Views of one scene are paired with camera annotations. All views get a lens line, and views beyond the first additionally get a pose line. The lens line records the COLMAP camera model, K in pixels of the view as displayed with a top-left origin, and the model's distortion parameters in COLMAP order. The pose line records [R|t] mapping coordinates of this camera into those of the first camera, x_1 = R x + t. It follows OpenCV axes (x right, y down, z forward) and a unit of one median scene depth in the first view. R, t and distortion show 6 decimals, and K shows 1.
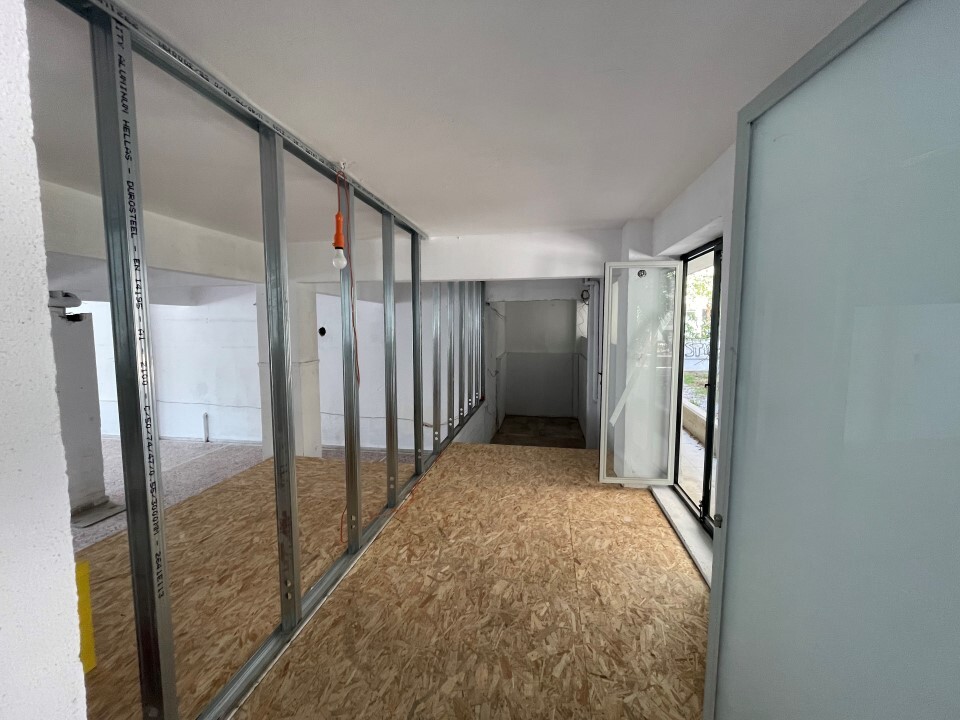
lens RADIAL K [[386.8, 0, 479.7], [0, 386.8, 356.4], [0, 0, 1]] dist [-0.001238, -0.000865]
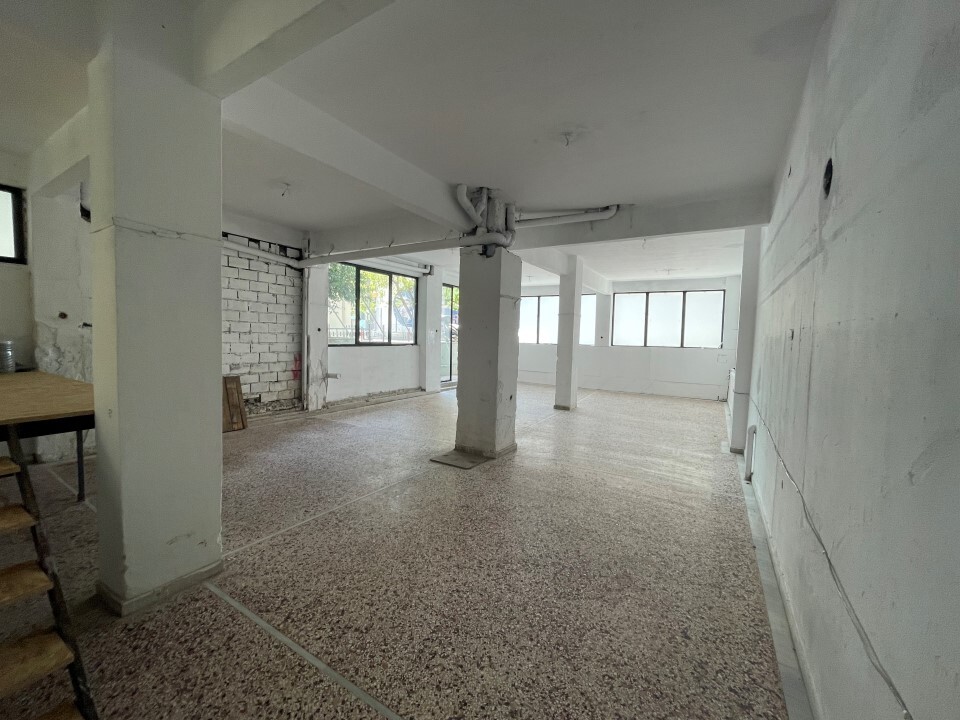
lens RADIAL K [[386.8, 0, 479.7], [0, 386.8, 356.4], [0, 0, 1]] dist [-0.001238, -0.000865]
pose [[-0.369758, 0.039471, -0.928289, -0.146612], [-0.097876, 0.991884, 0.081162, 0.081664], [0.923958, 0.120868, -0.362894, 1.437393]]
